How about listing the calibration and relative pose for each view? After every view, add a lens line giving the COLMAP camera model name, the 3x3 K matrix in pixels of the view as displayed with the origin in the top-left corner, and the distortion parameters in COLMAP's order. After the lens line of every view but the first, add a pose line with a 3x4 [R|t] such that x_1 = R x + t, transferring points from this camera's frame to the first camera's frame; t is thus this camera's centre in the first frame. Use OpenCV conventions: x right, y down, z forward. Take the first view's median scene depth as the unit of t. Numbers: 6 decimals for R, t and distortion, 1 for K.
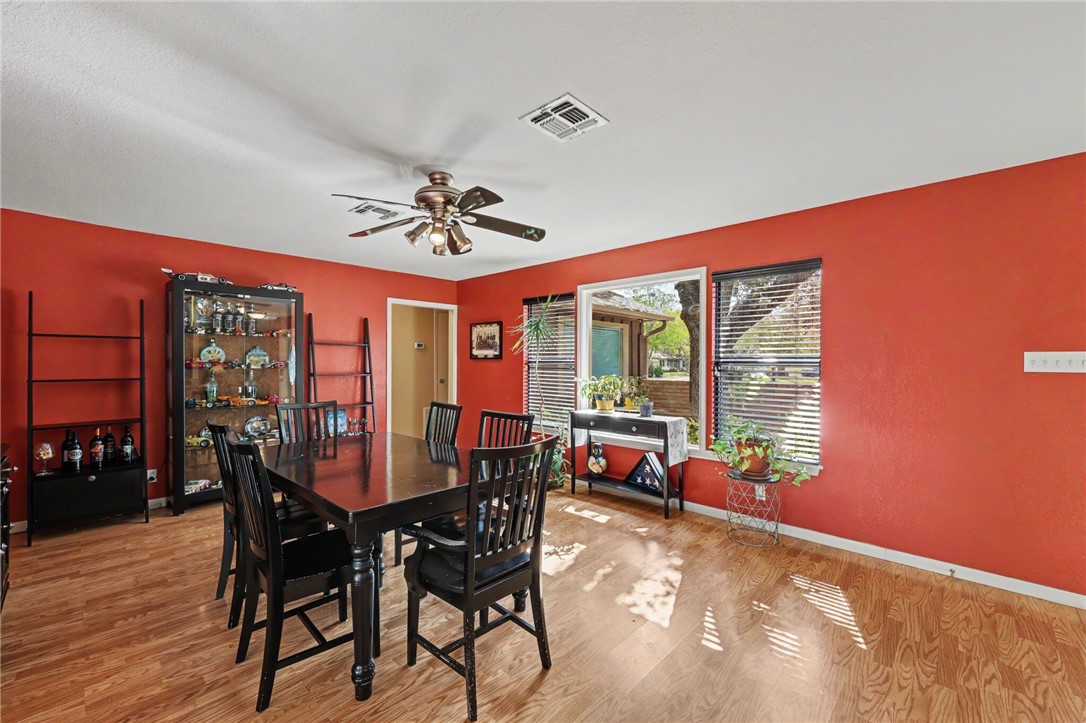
lens RADIAL K [[447.8, 0, 548.9], [0, 447.8, 362.9], [0, 0, 1]] dist [0.002341, 0.000401]
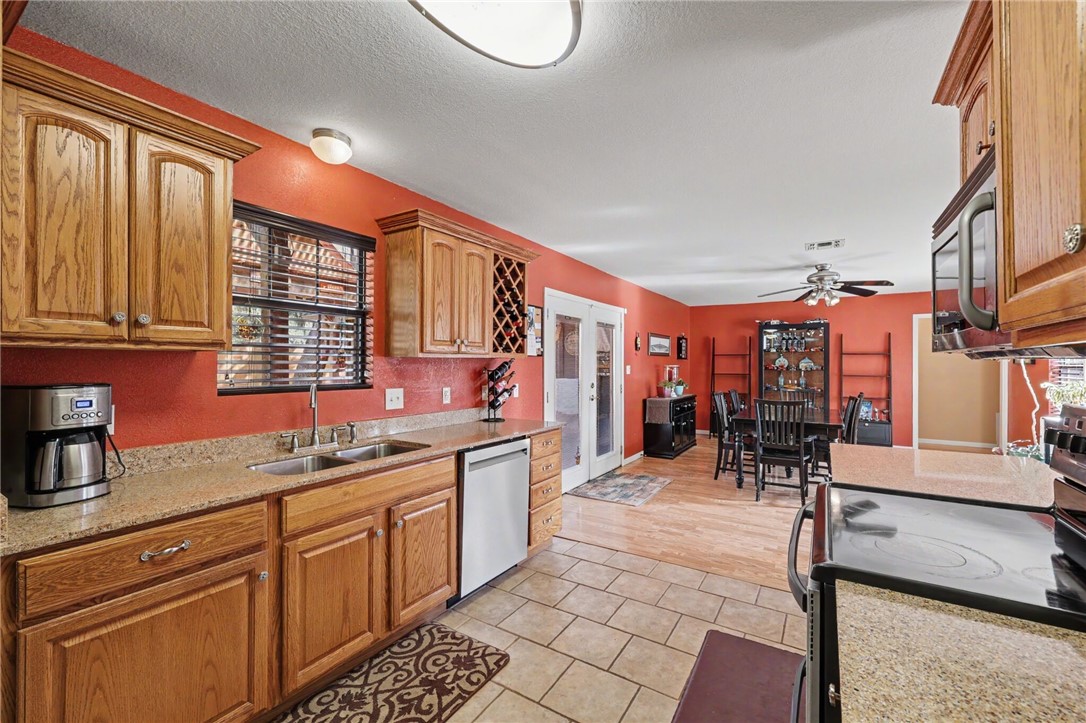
lens RADIAL K [[447.8, 0, 548.9], [0, 447.8, 362.9], [0, 0, 1]] dist [0.002341, 0.000401]
pose [[0.199593, -0.003701, -0.979872, 0.958933], [-0.006412, 0.999967, -0.005083, -0.000787], [0.979858, 0.007298, 0.199562, -0.333547]]
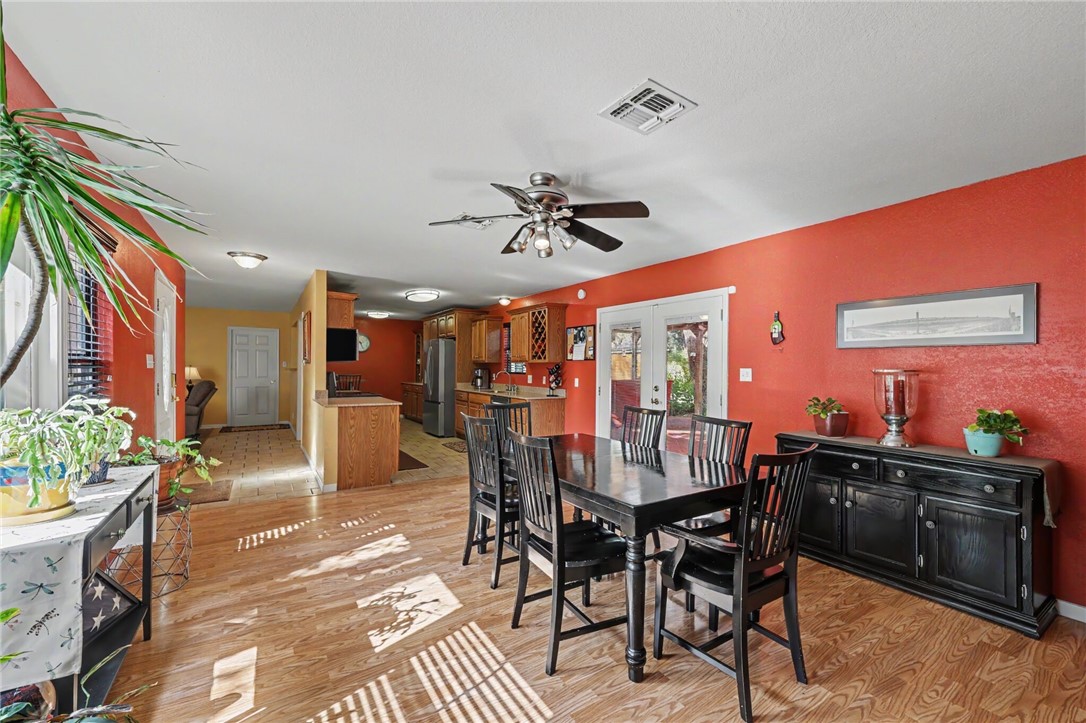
lens RADIAL K [[447.8, 0, 548.9], [0, 447.8, 362.9], [0, 0, 1]] dist [0.002341, 0.000401]
pose [[-0.971774, -0.009571, 0.235718, -0.353176], [-0.010896, 0.999931, -0.004317, -0.005029], [-0.235661, -0.006763, -0.971812, 1.405114]]
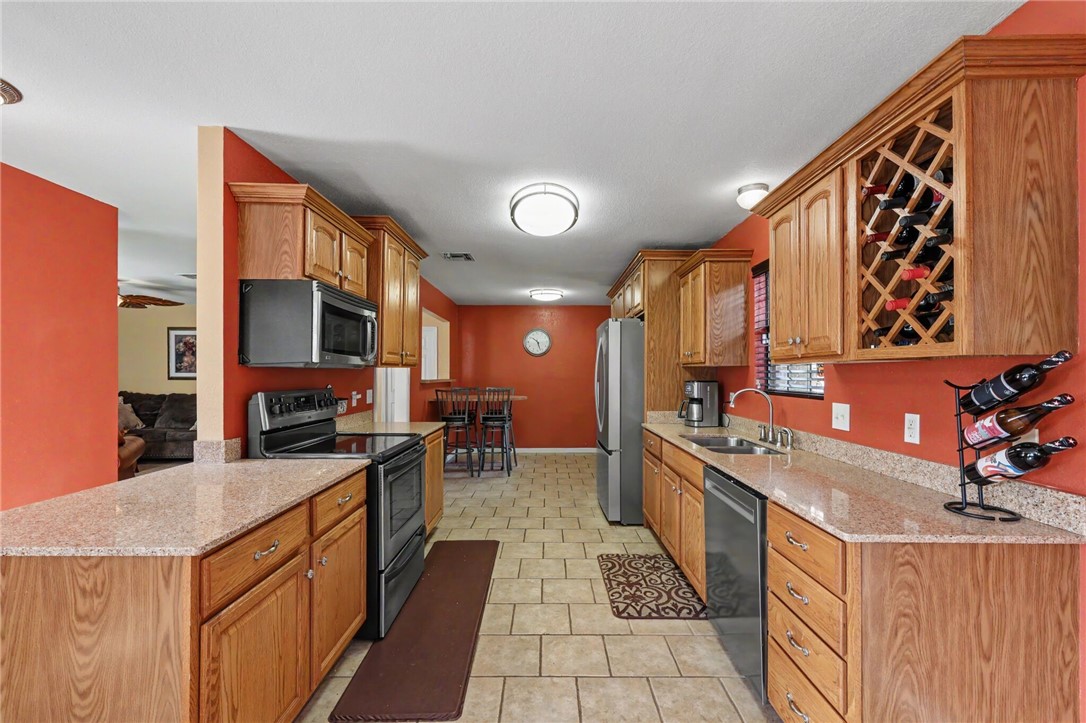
lens RADIAL K [[449.1, 0, 547.5], [0, 449.1, 372.6], [0, 0, 1]] dist [0.001128, 0.000152]
pose [[-0.690158, -0.002581, 0.723654, 0.014651], [-0.000179, 0.999994, 0.003396, -0.002919], [-0.723659, 0.002214, -0.690154, 0.252799]]
